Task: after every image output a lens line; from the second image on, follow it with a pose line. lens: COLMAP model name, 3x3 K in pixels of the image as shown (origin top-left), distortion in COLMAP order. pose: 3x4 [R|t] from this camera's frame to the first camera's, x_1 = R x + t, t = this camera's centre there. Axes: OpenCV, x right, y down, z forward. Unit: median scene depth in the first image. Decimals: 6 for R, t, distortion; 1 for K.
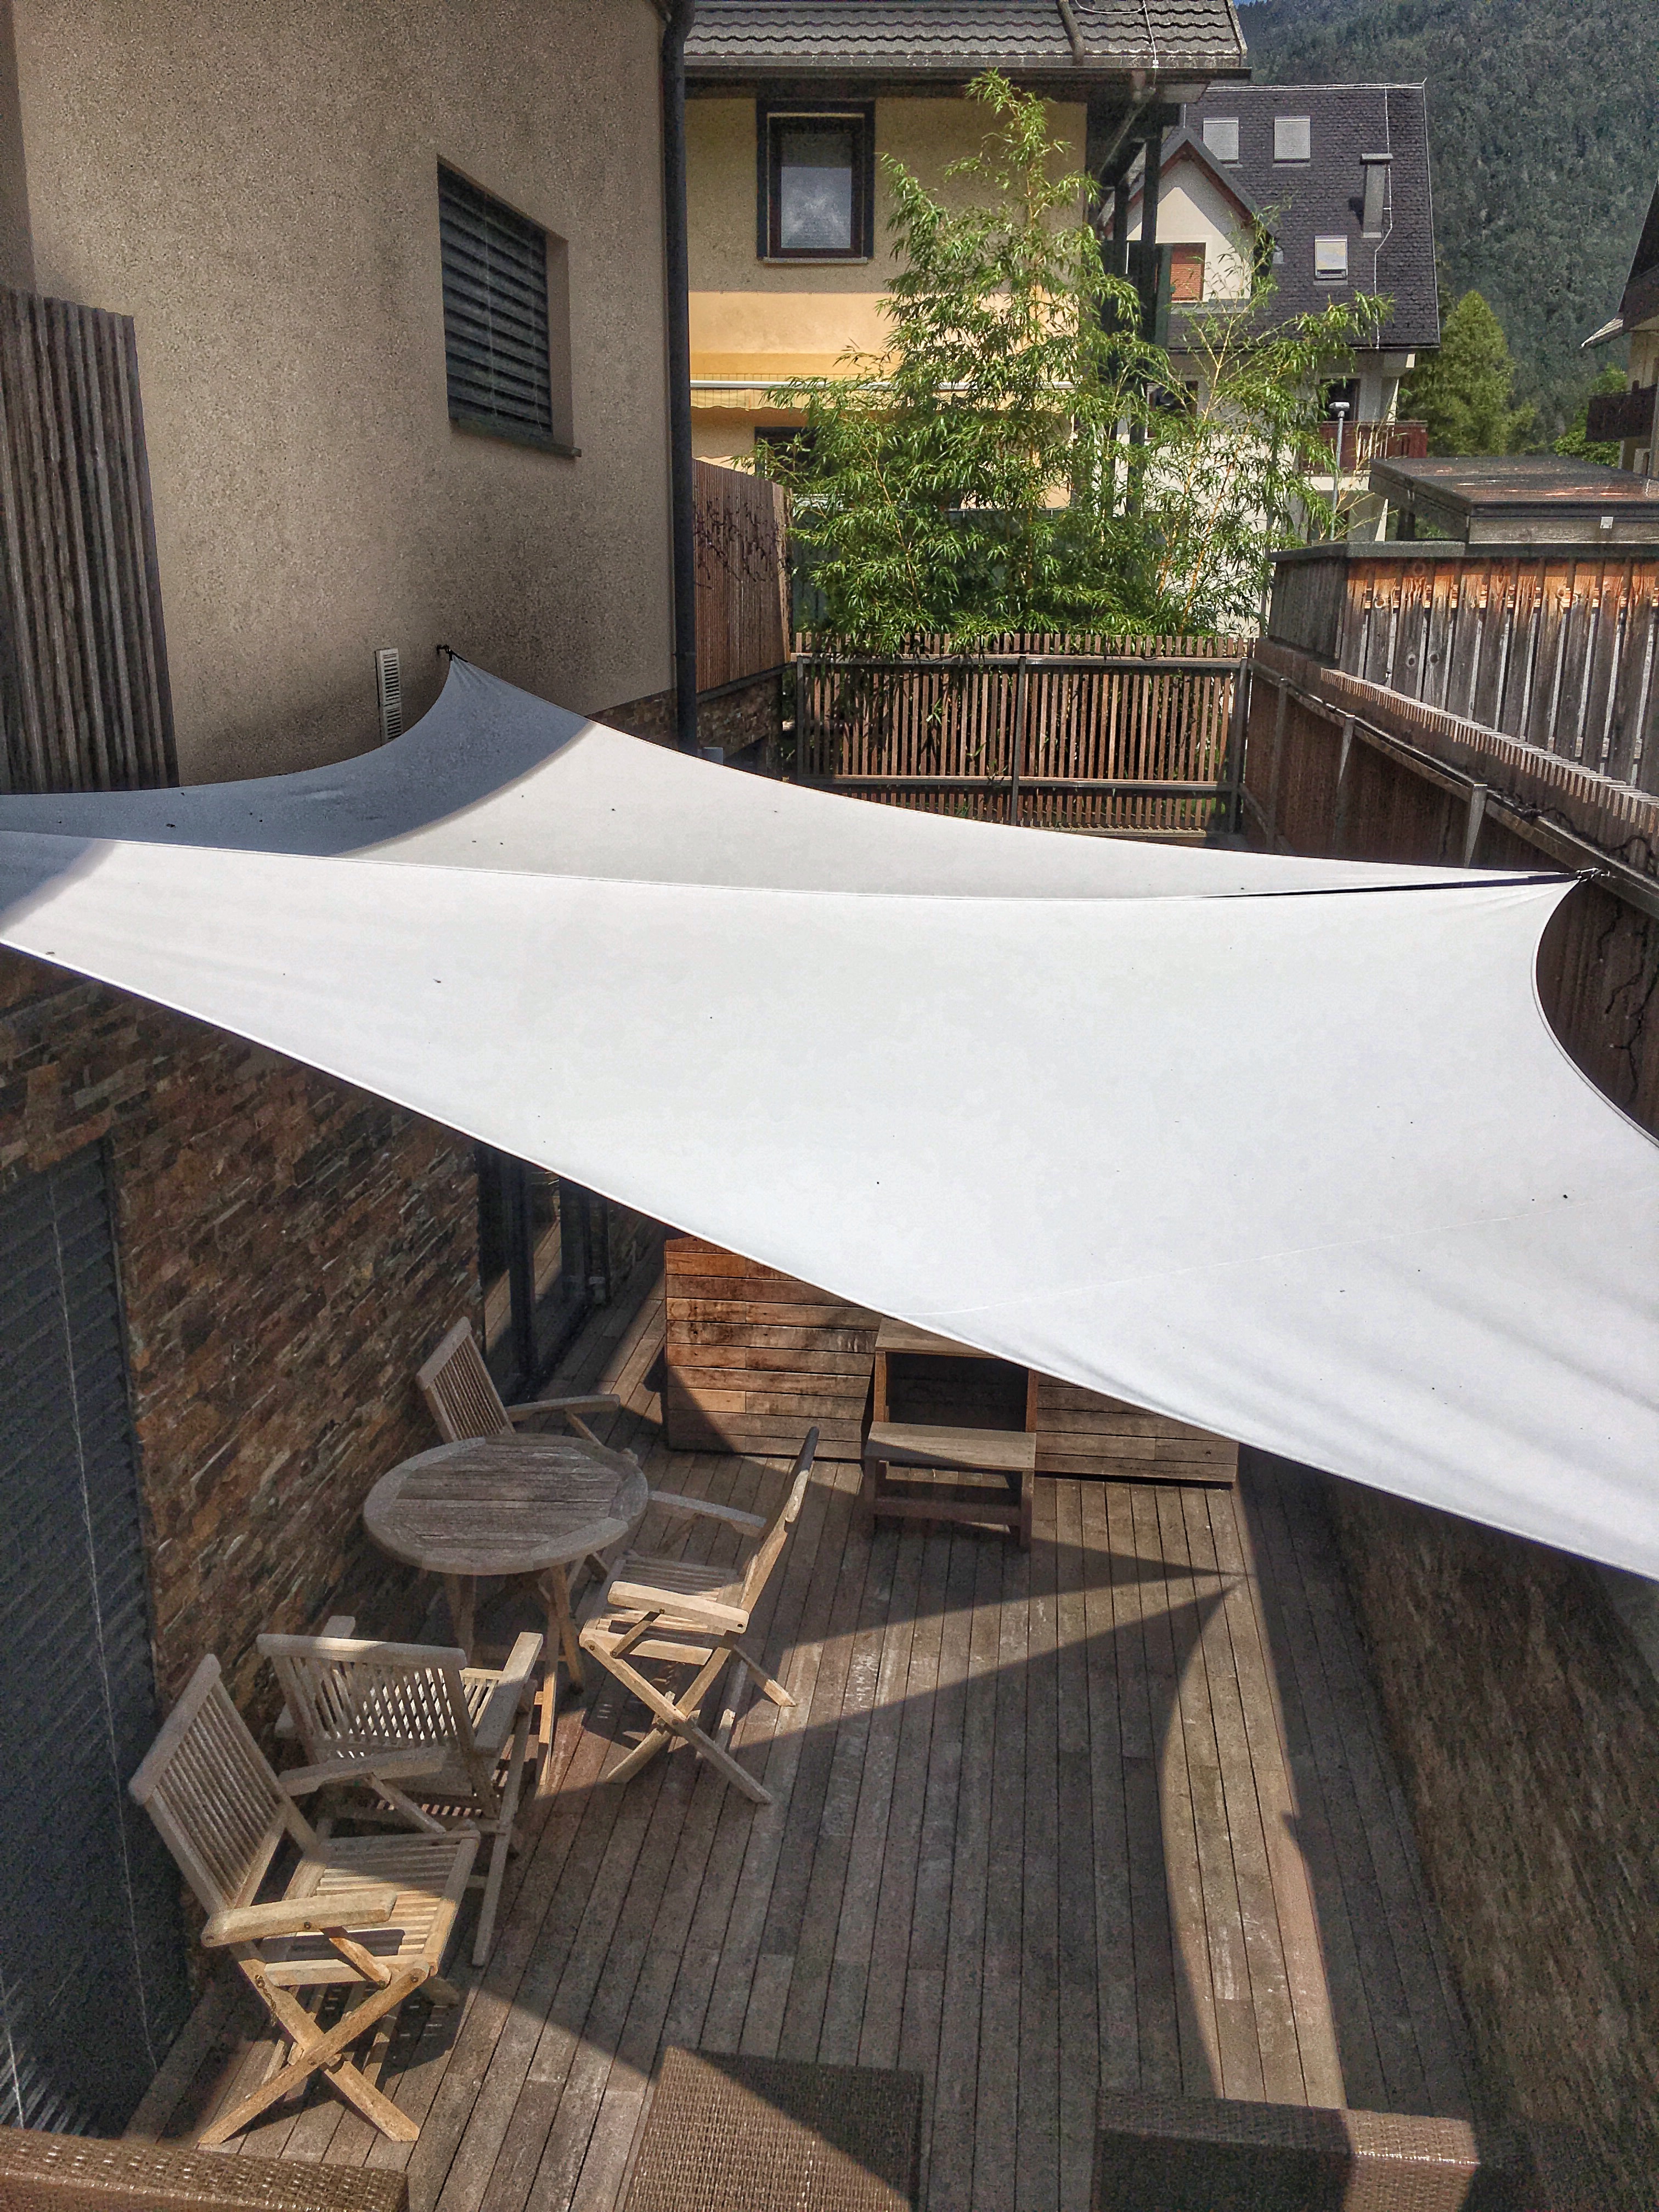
lens RADIAL K [[1881.4, 0, 829.5], [0, 1881.4, 1106.0], [0, 0, 1]] dist [0.100933, -0.145668]
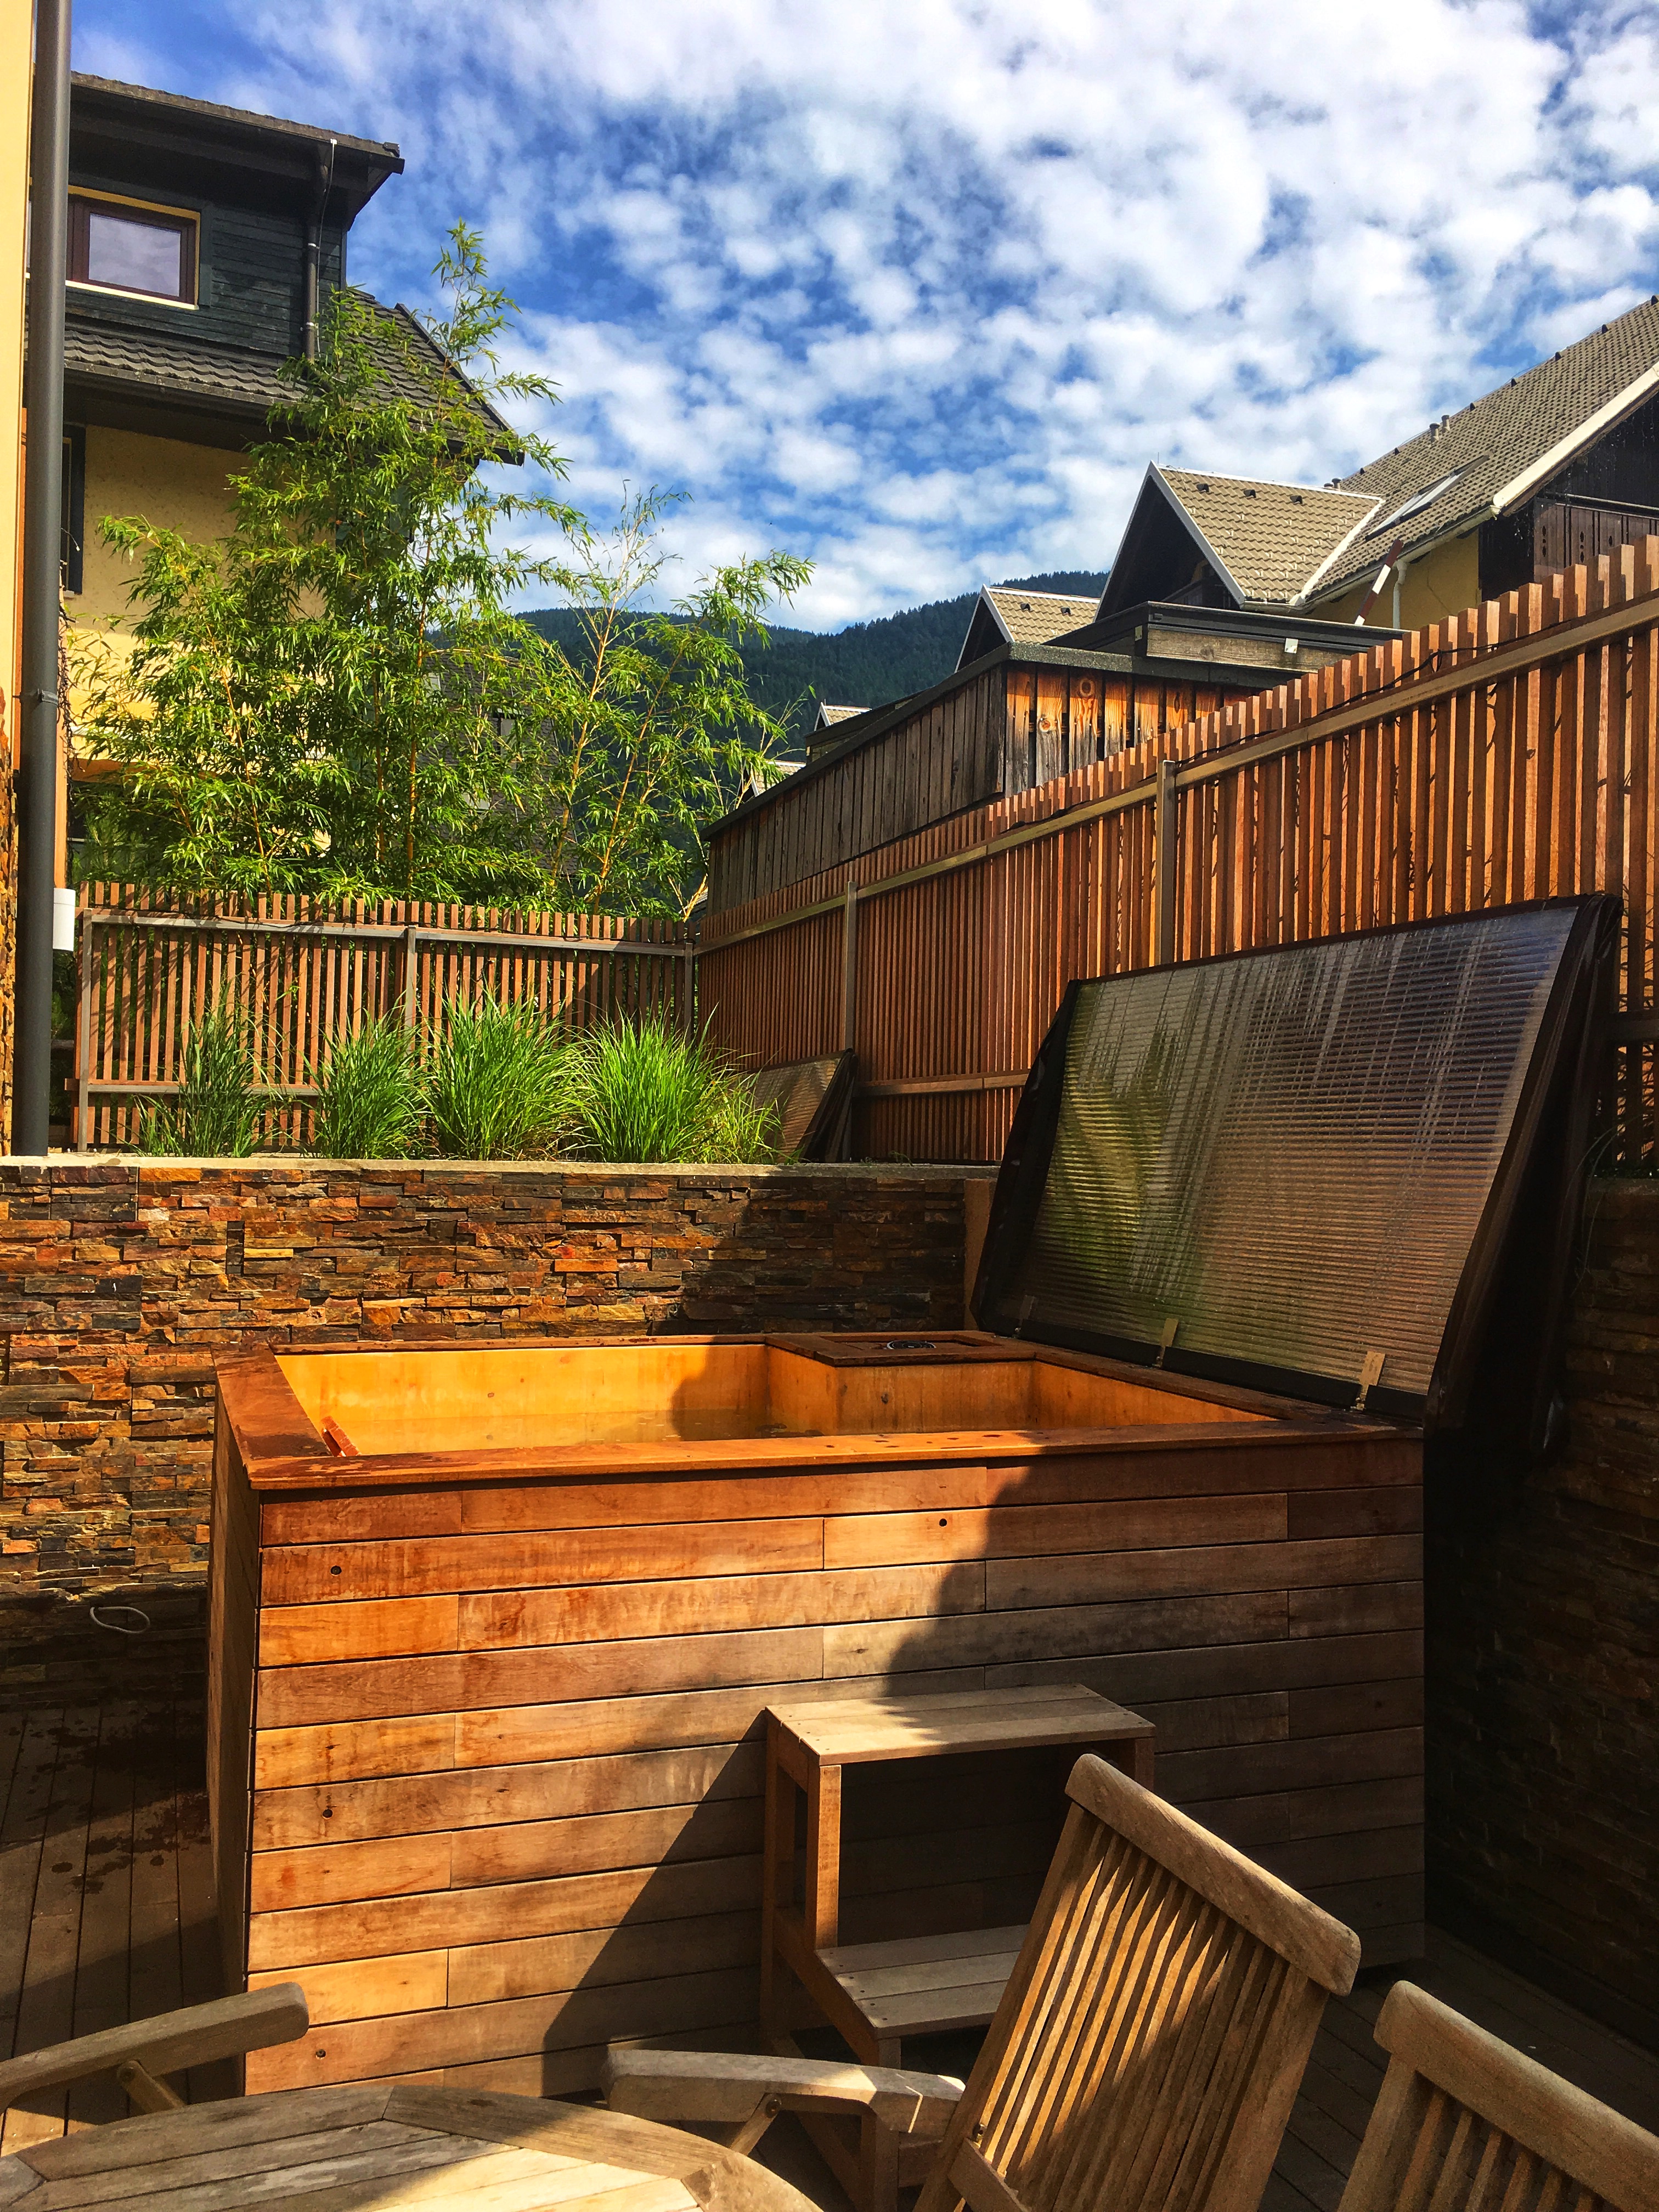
lens RADIAL K [[1881.4, 0, 829.5], [0, 1881.4, 1106.0], [0, 0, 1]] dist [0.100933, -0.145668]
pose [[0.888765, 0.021185, 0.457873, -0.138044], [0.117801, 0.954821, -0.272838, 0.081986], [-0.442967, 0.296427, 0.846115, 0.457332]]
